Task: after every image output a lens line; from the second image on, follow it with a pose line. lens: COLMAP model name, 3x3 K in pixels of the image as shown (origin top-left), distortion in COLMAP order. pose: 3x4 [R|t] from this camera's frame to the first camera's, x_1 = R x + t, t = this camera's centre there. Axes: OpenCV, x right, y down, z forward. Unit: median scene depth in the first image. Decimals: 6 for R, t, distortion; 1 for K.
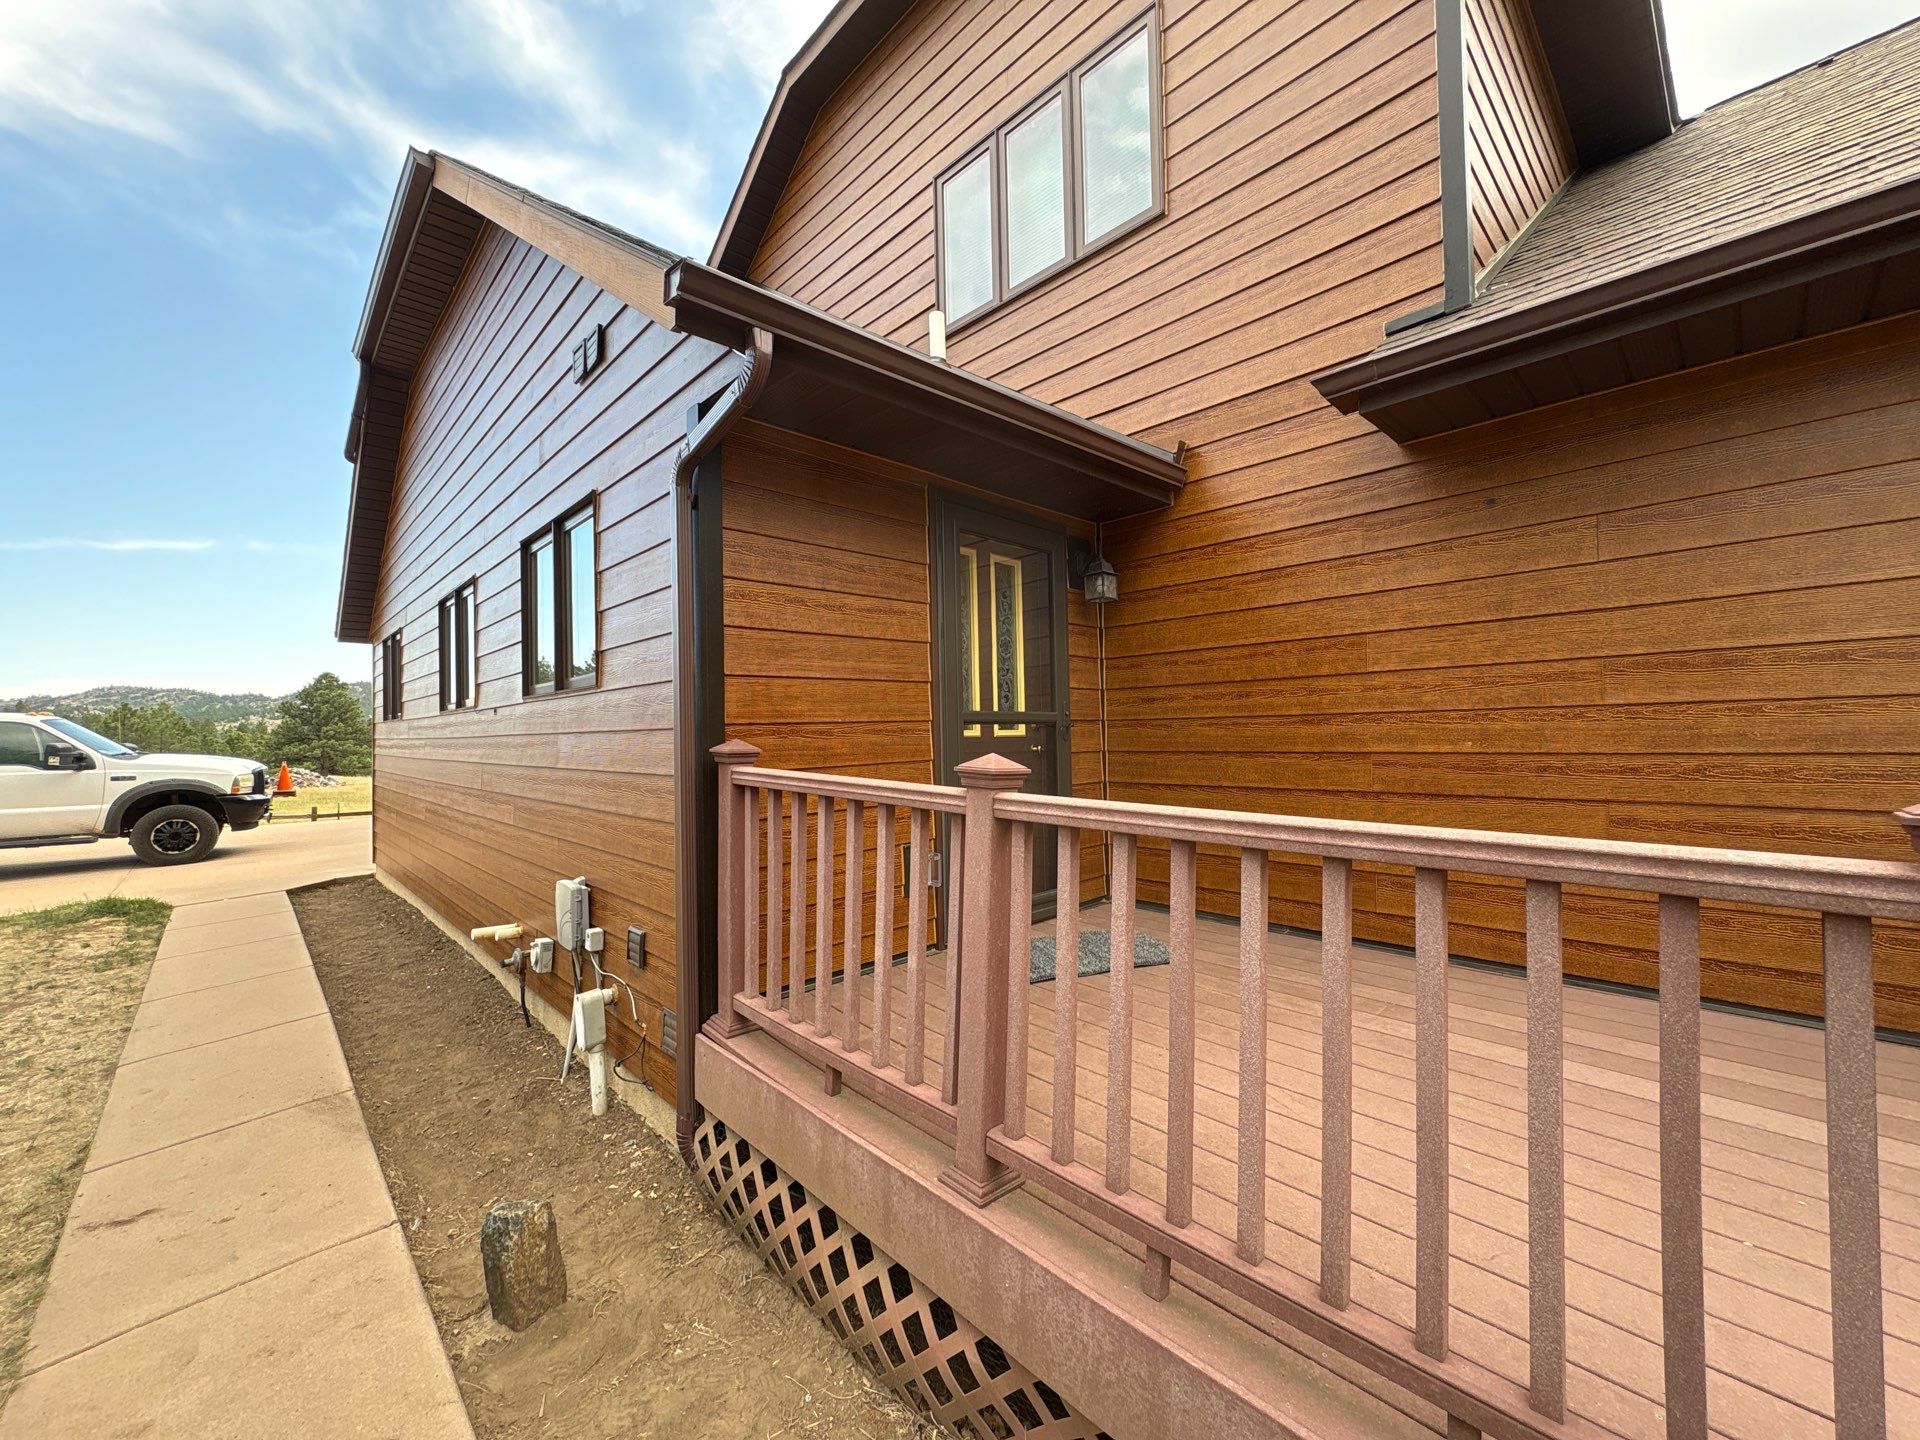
lens RADIAL K [[751.1, 0, 963.1], [0, 751.1, 732.0], [0, 0, 1]] dist [-0.000163, -0.000074]
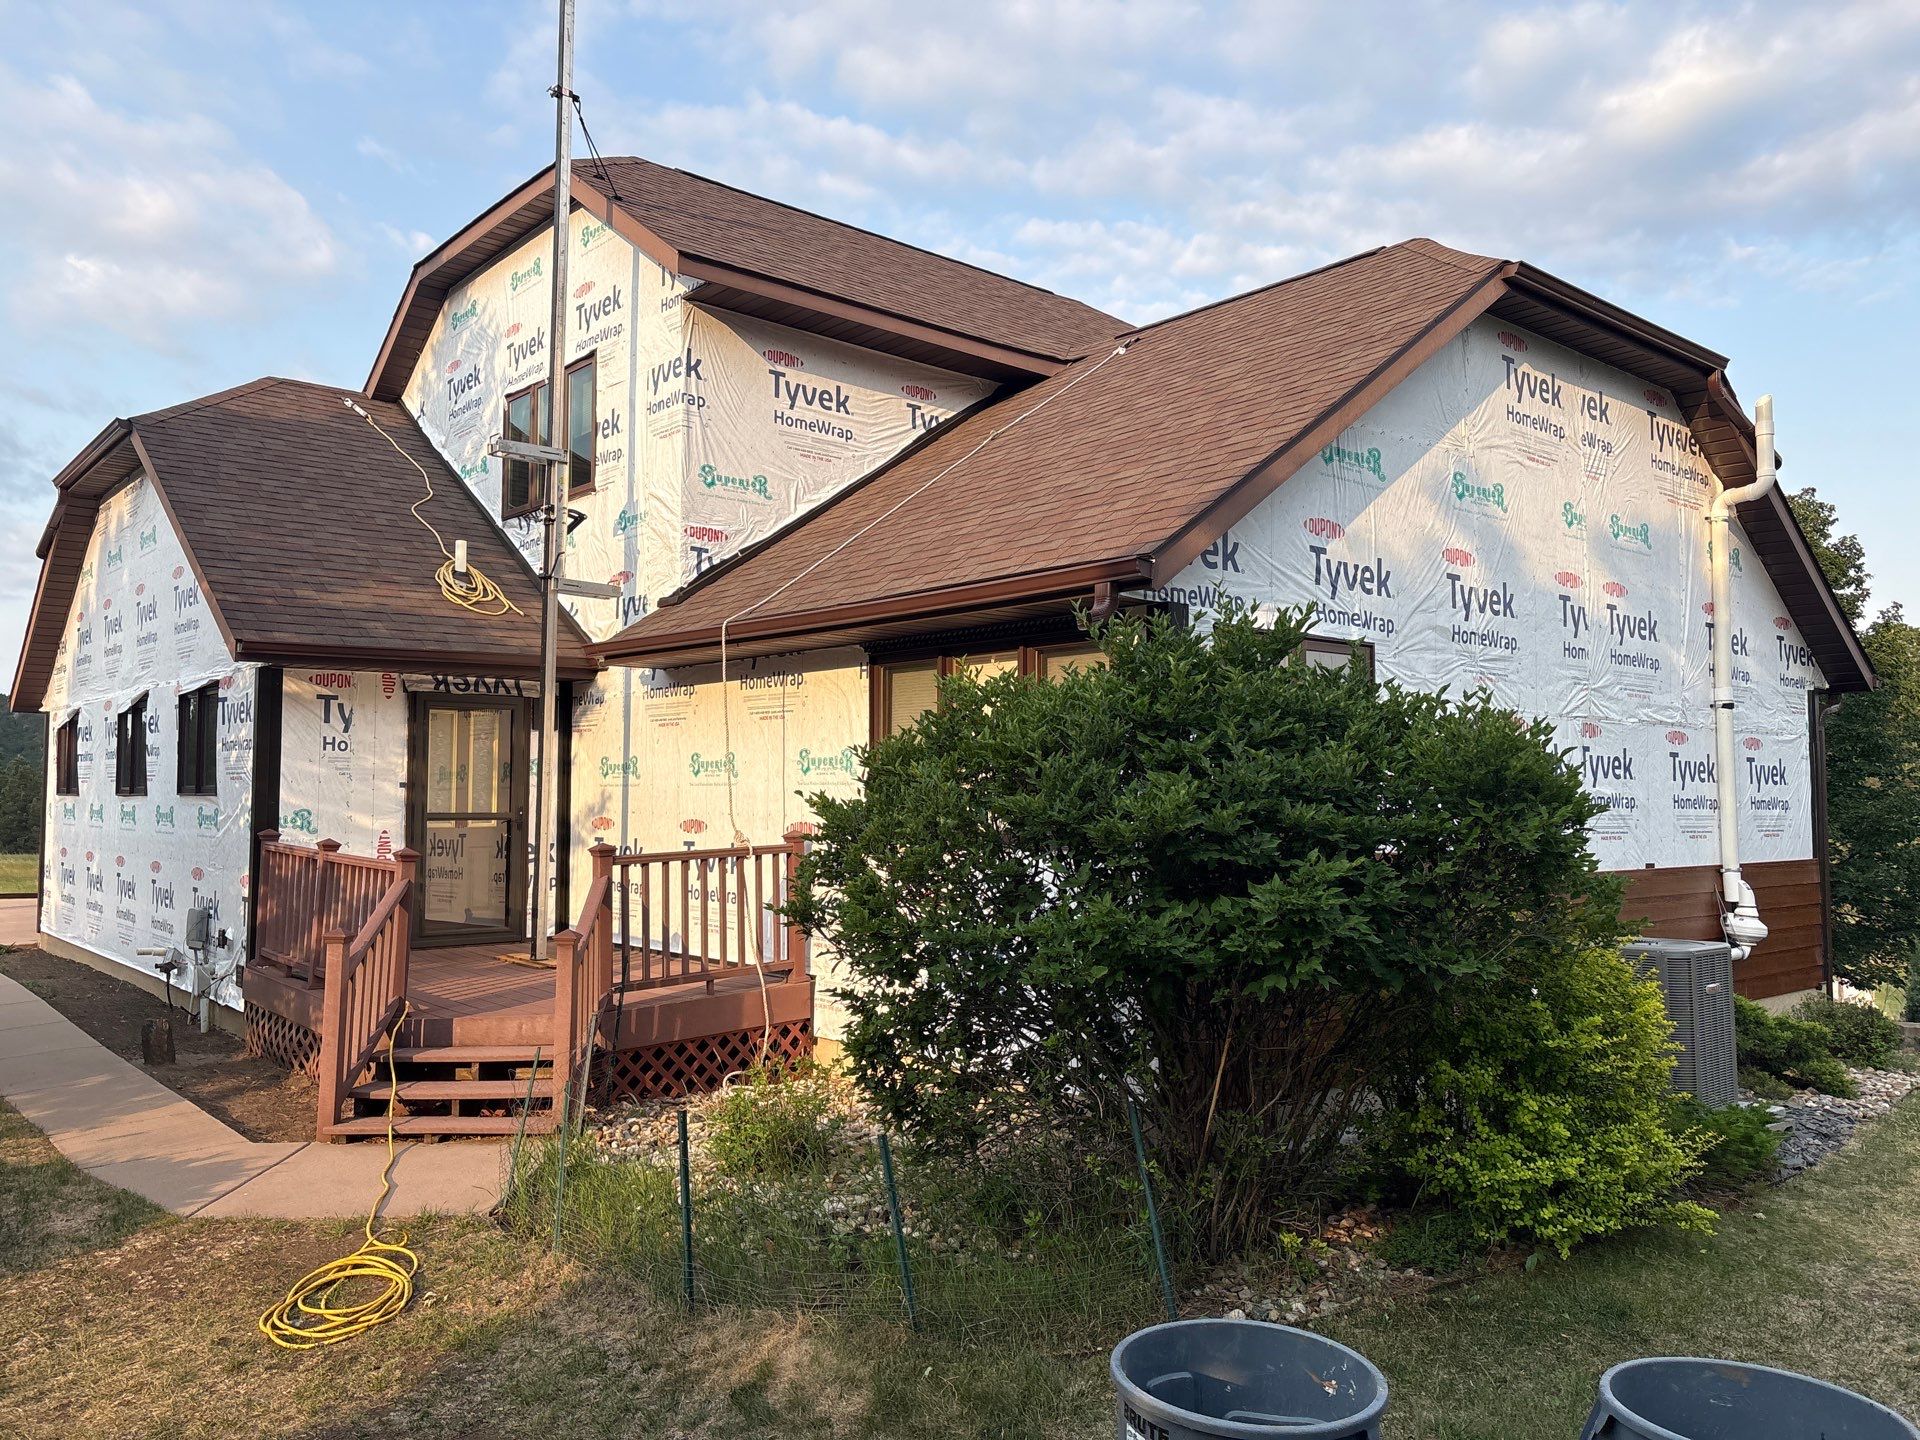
lens RADIAL K [[1416.0, 0, 960.0], [0, 1416.0, 720.0], [0, 0, 1]] dist [0.032100, -0.003216]
pose [[0.998441, 0.014043, -0.054021, 0.778153], [-0.016498, 0.998839, -0.045267, -0.064114], [0.053323, 0.046087, 0.997513, -1.216750]]
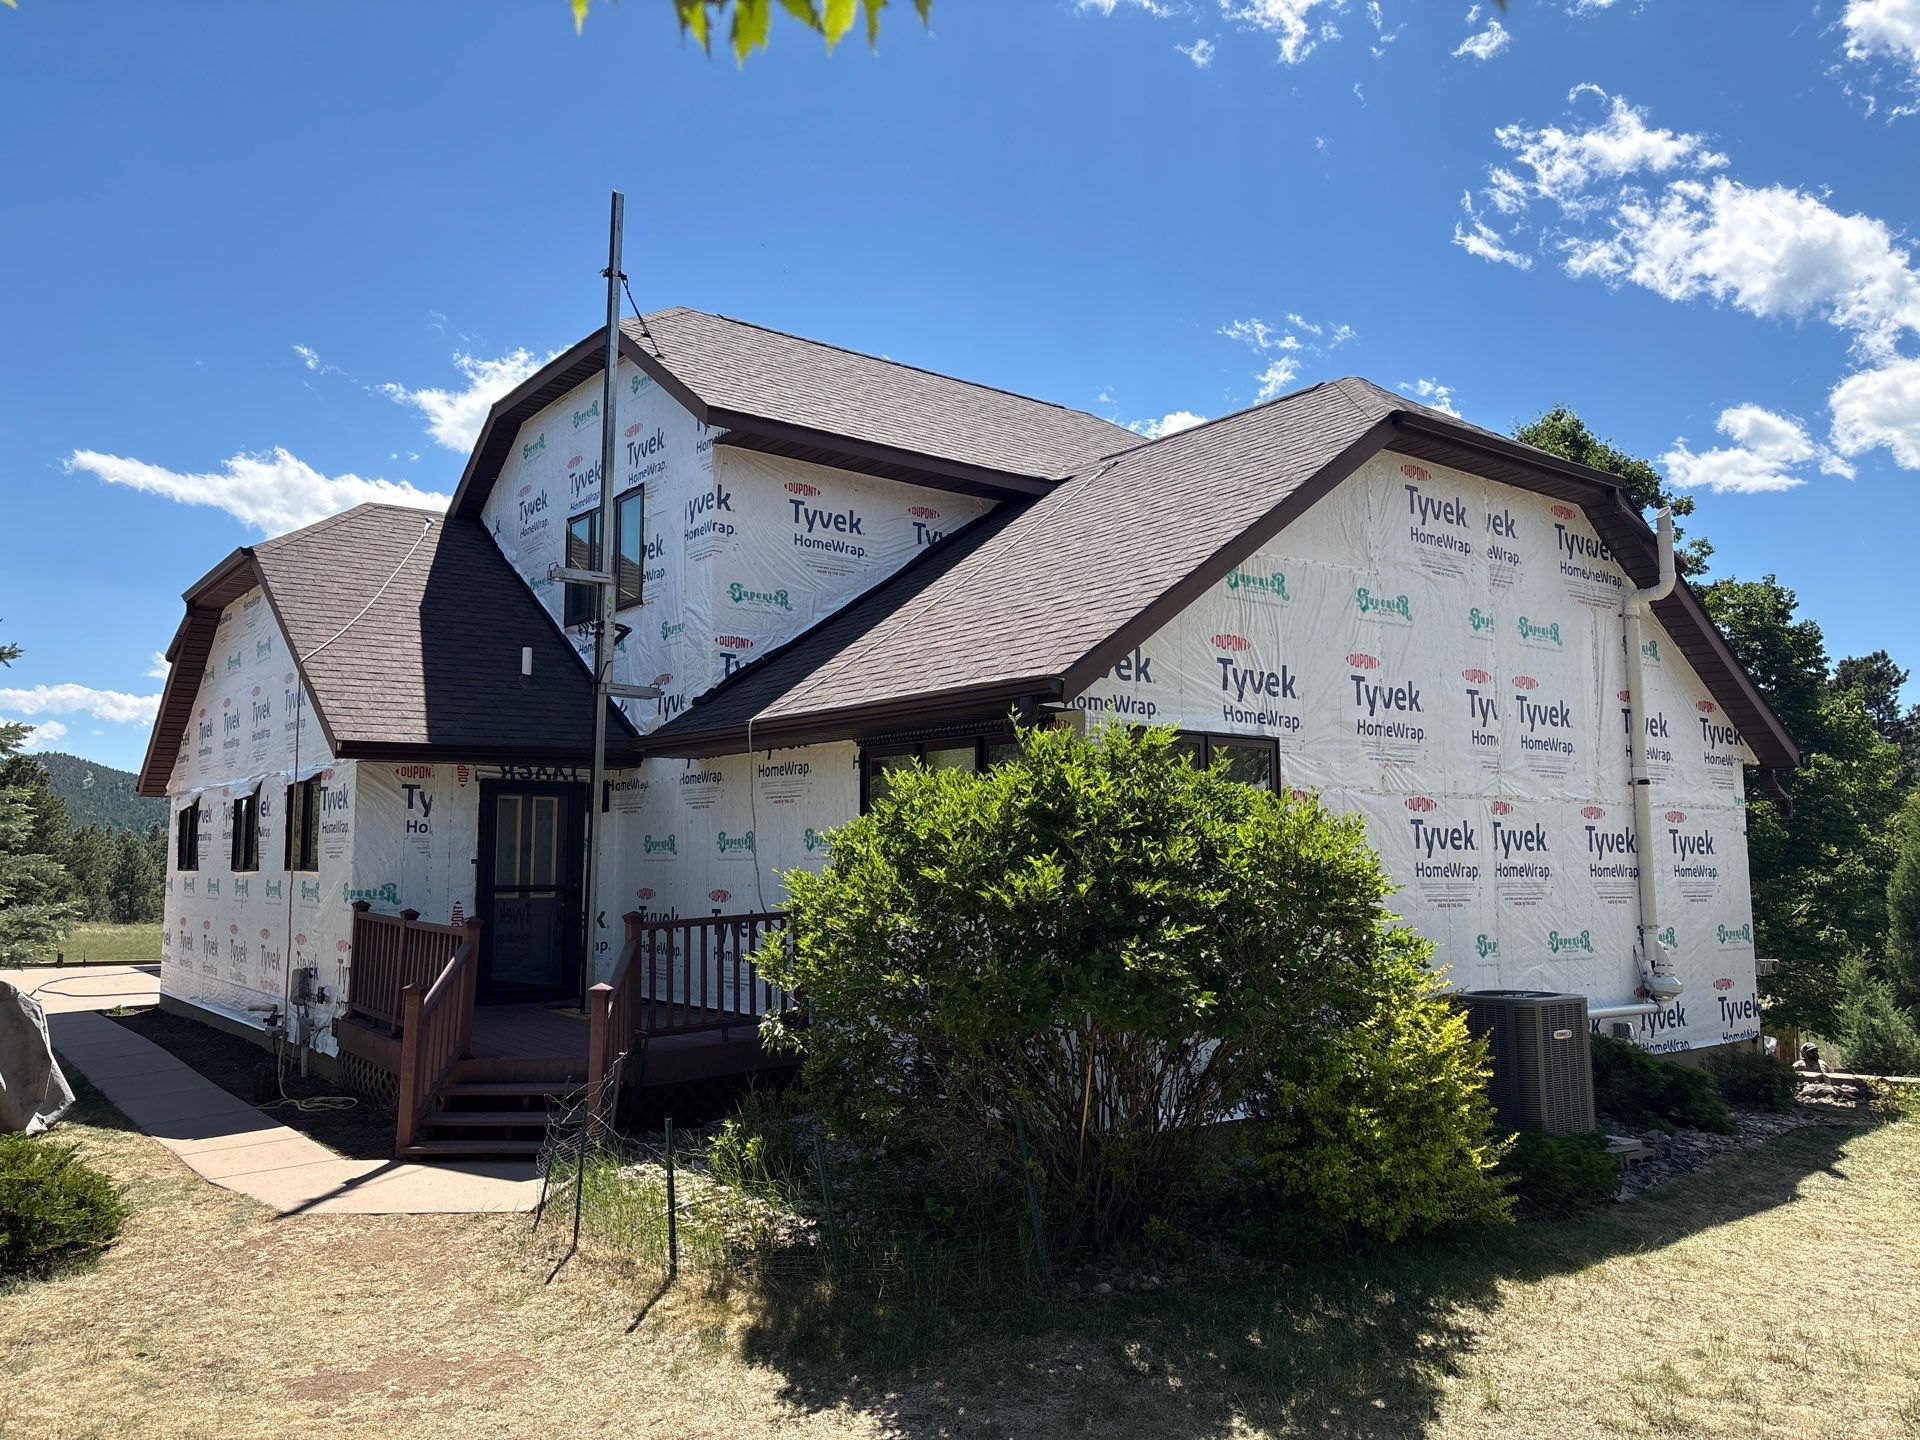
lens RADIAL K [[1414.1, 0, 966.5], [0, 1414.1, 714.7], [0, 0, 1]] dist [0.049894, -0.041694]
pose [[0.994389, 0.000578, -0.105780, 0.916951], [-0.010588, 0.995507, -0.094099, -0.077379], [0.105250, 0.094691, 0.989927, -1.464503]]
